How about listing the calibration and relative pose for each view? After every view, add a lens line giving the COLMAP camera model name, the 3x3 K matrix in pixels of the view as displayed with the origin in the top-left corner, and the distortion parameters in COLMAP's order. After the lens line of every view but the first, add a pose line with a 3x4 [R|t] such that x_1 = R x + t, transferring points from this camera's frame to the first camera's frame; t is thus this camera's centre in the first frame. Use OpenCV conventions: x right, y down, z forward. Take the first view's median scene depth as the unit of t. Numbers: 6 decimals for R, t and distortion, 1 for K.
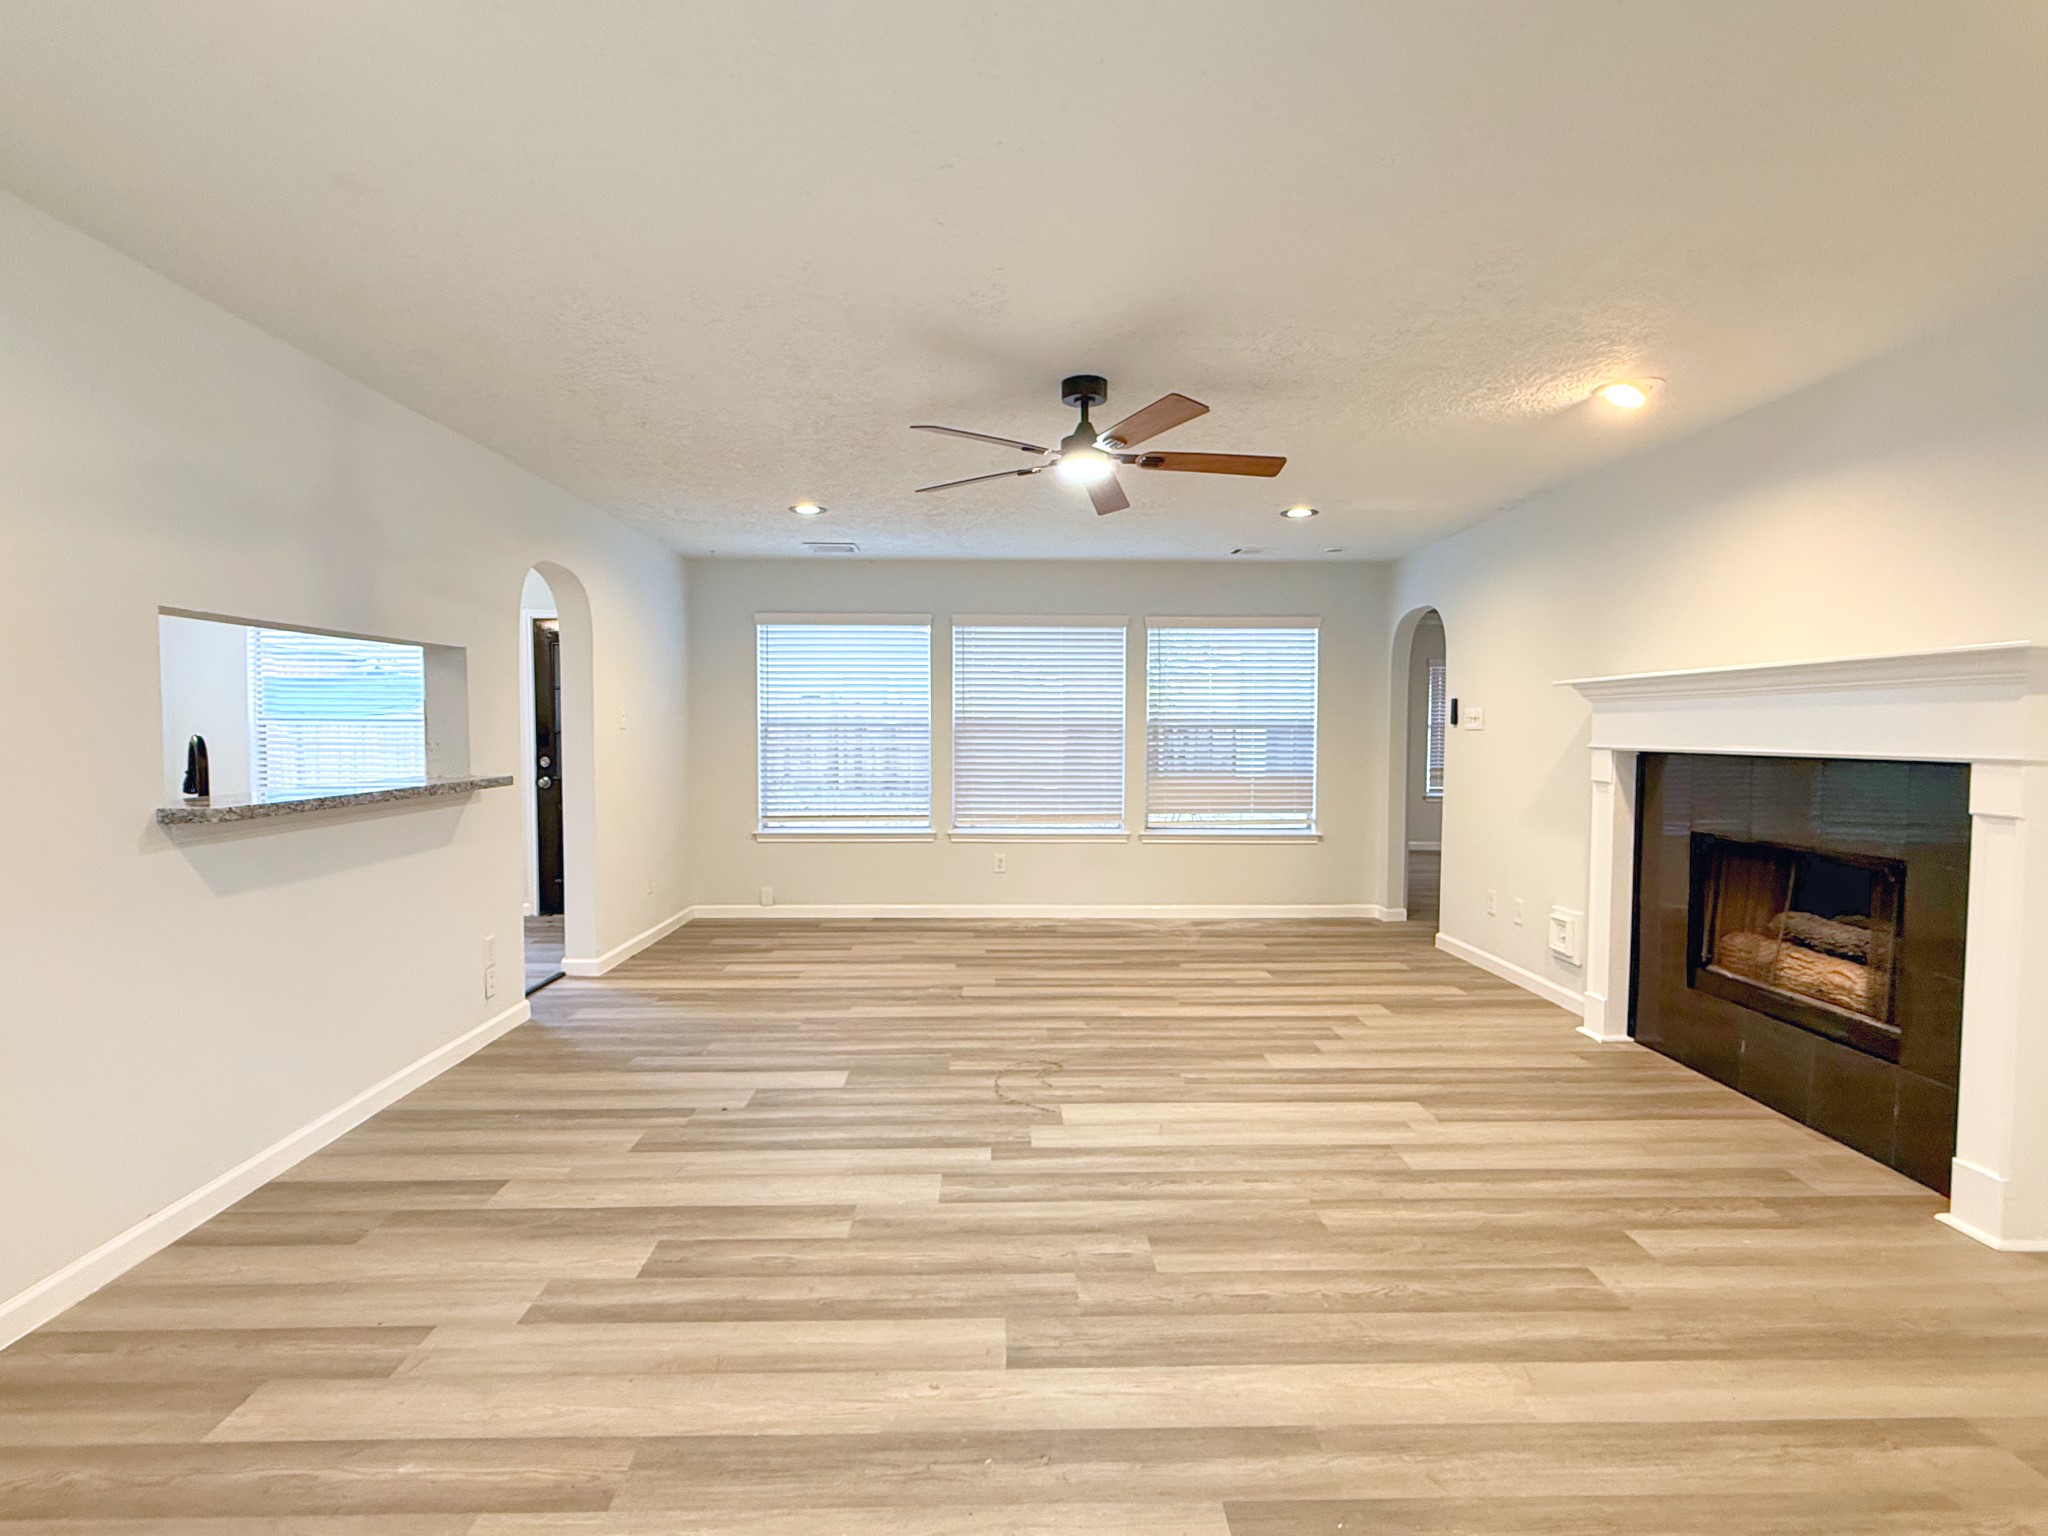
lens RADIAL K [[1016.8, 0, 1019.9], [0, 1016.8, 770.5], [0, 0, 1]] dist [-0.004354, 0.002291]
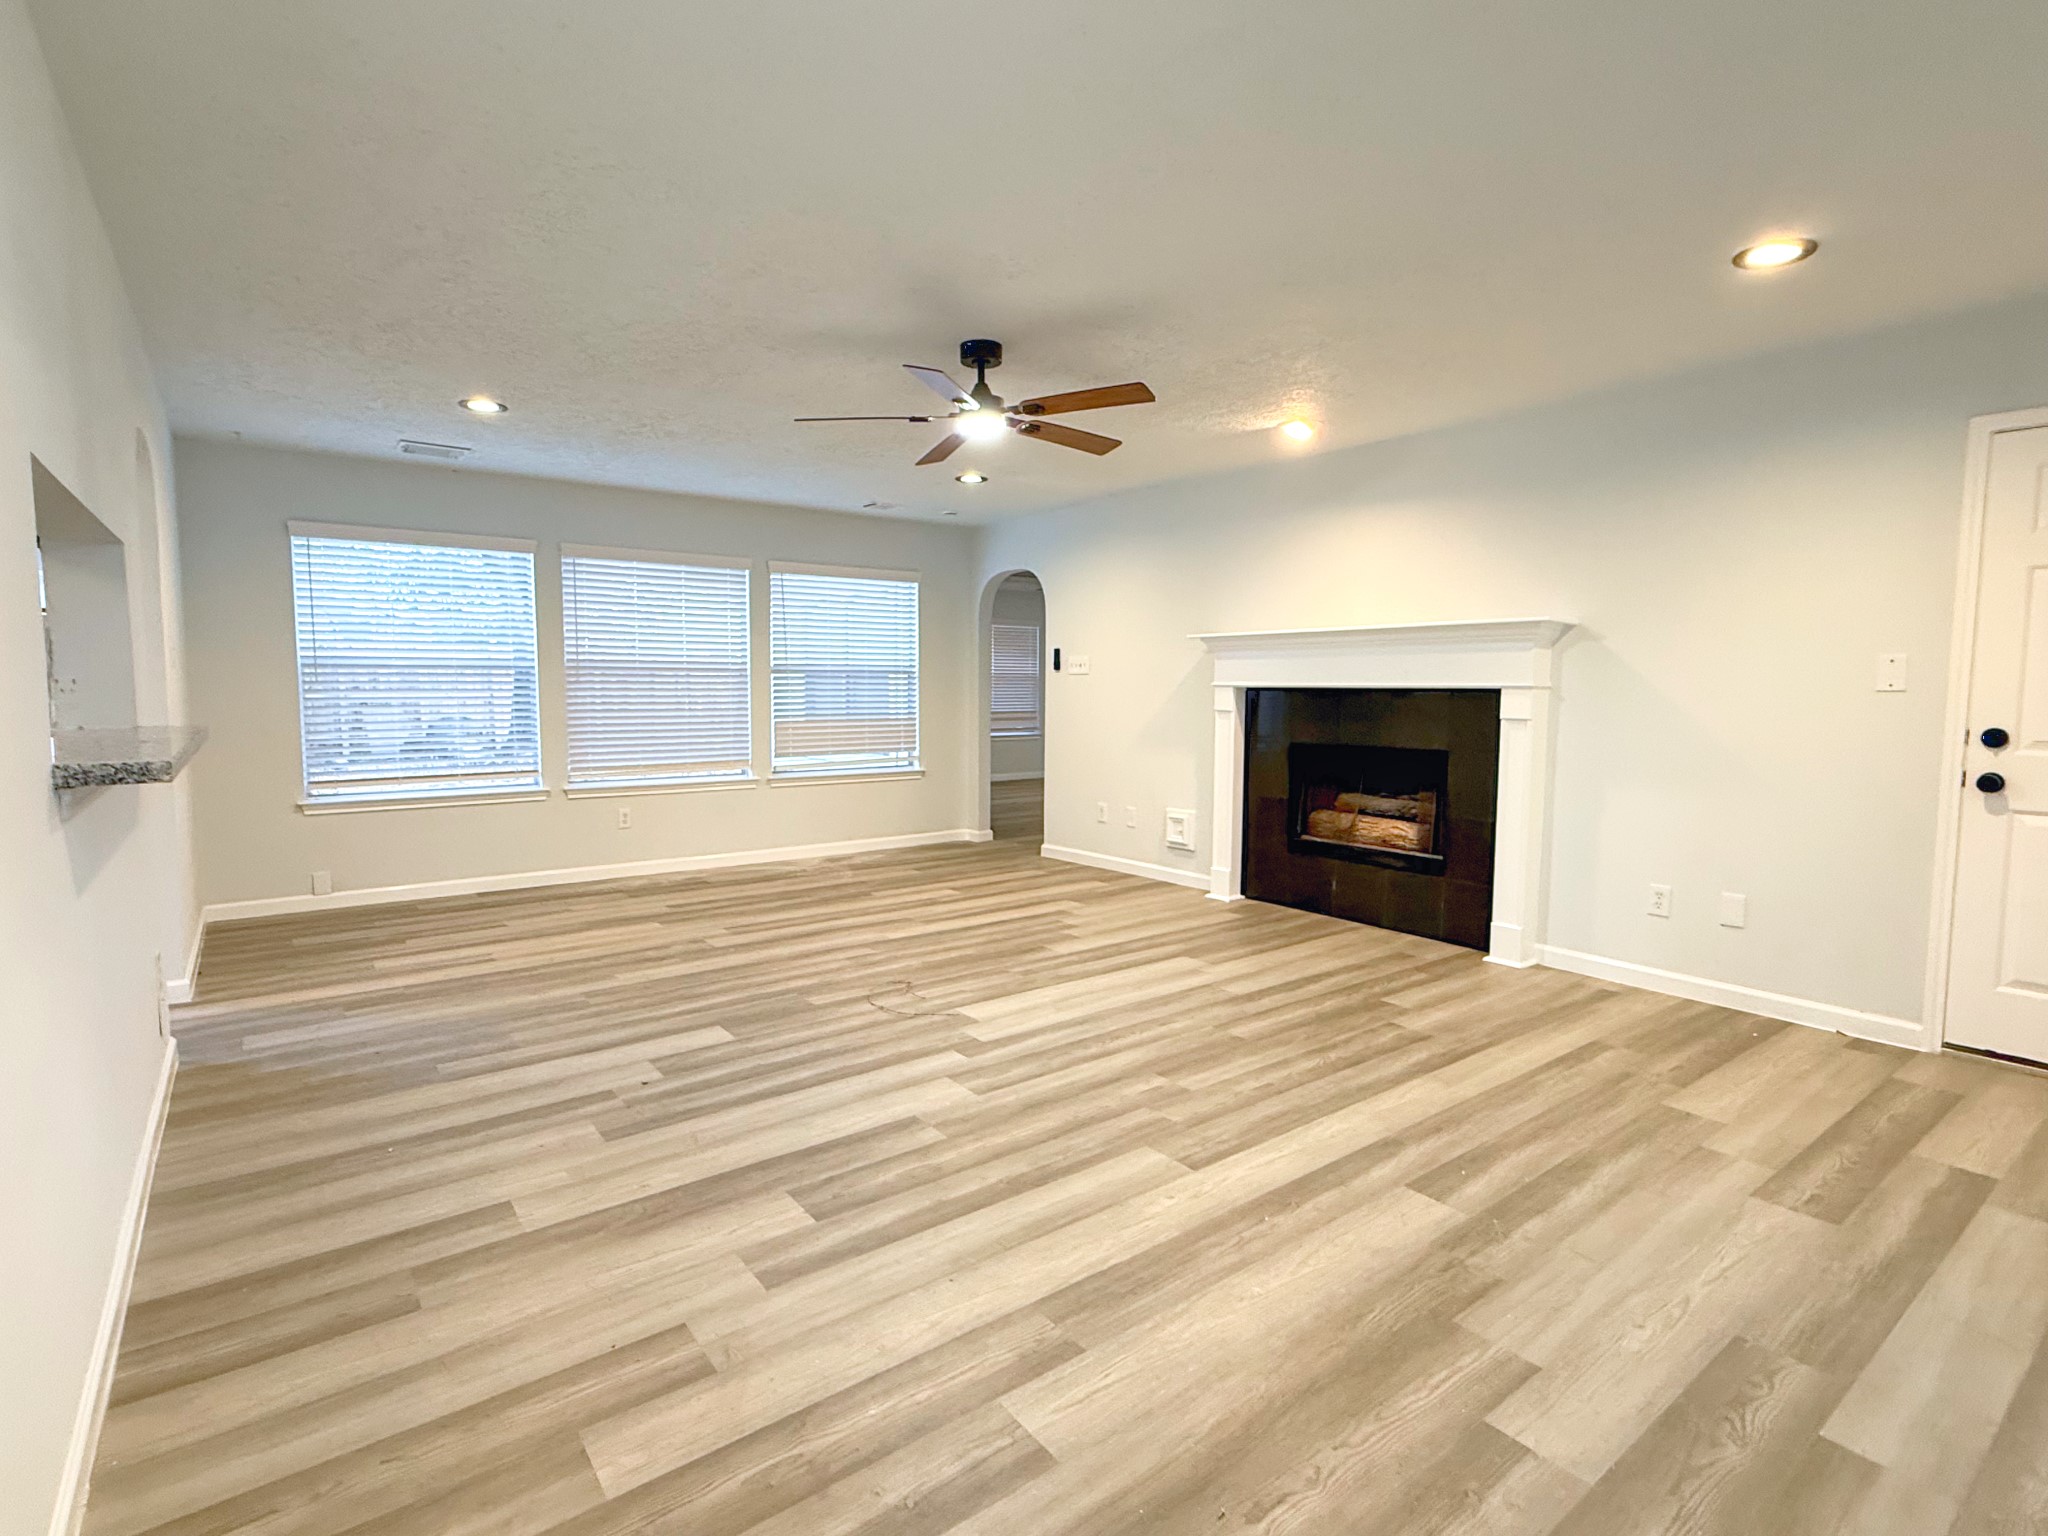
lens RADIAL K [[1016.8, 0, 1031.3], [0, 1016.8, 764.8], [0, 0, 1]] dist [-0.004354, 0.002291]
pose [[0.806229, -0.047496, 0.589694, -0.480312], [0.024077, 0.998580, 0.047512, 0.014100], [-0.591113, -0.024107, 0.806228, 0.067127]]
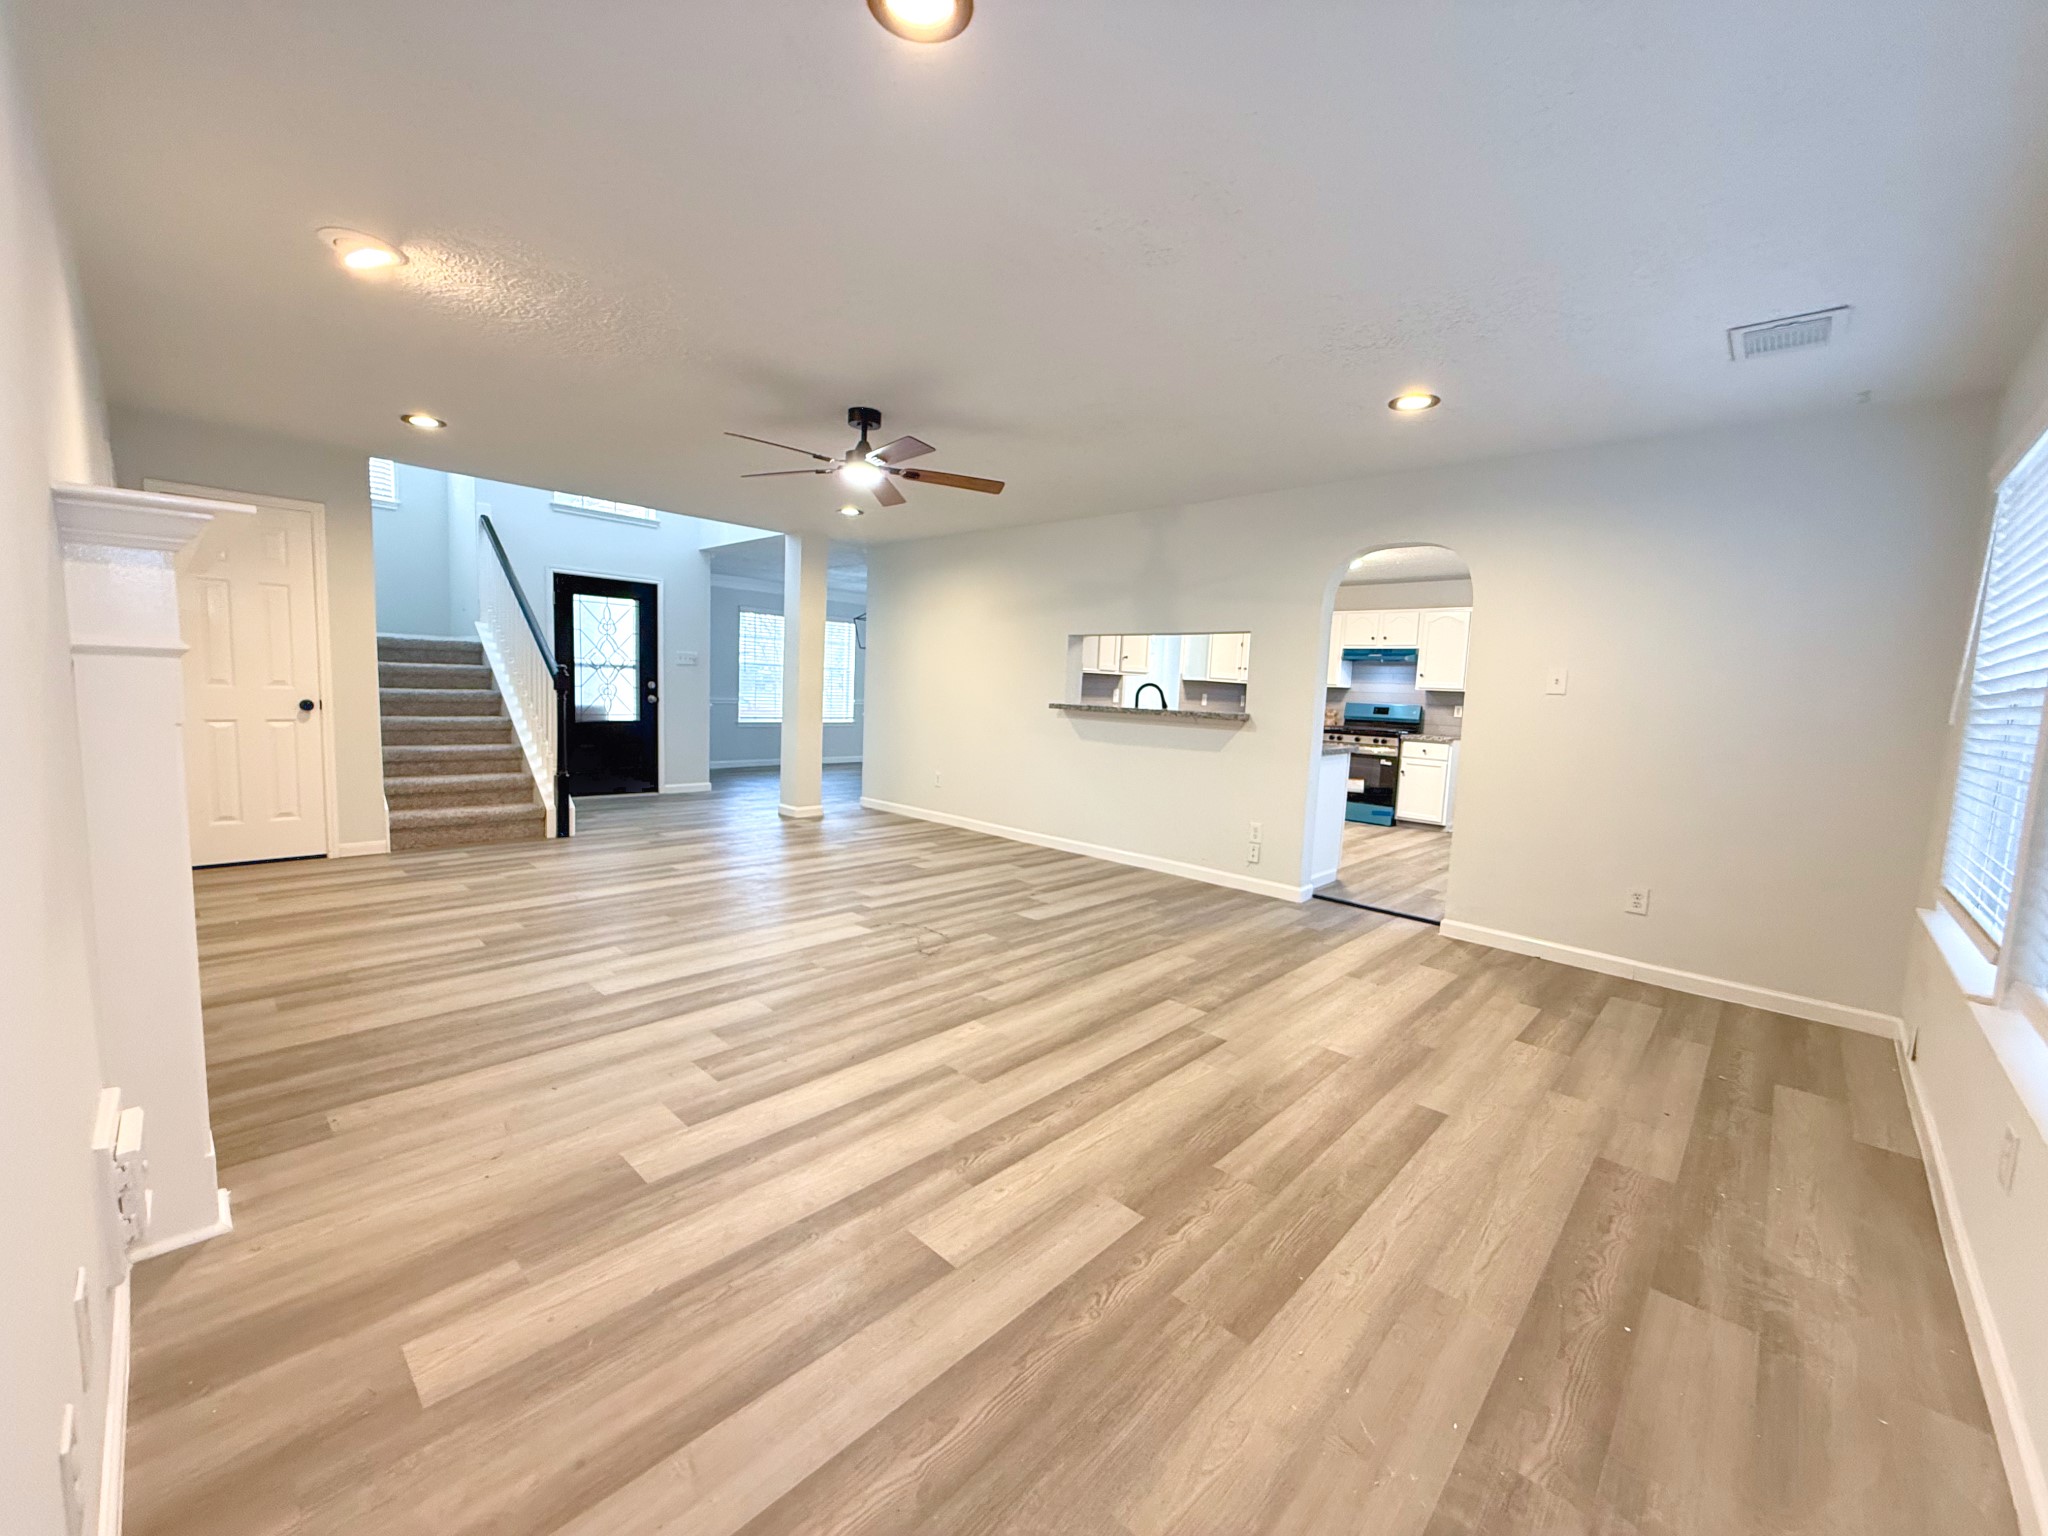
lens RADIAL K [[813.5, 0, 1013.0], [0, 813.5, 771.3], [0, 0, 1]] dist [0.001157, 0.000348]
pose [[-0.711294, 0.043928, -0.701520, 0.623527], [-0.073941, 0.987832, 0.136827, -0.053771], [0.698994, 0.149195, -0.699391, 1.720577]]
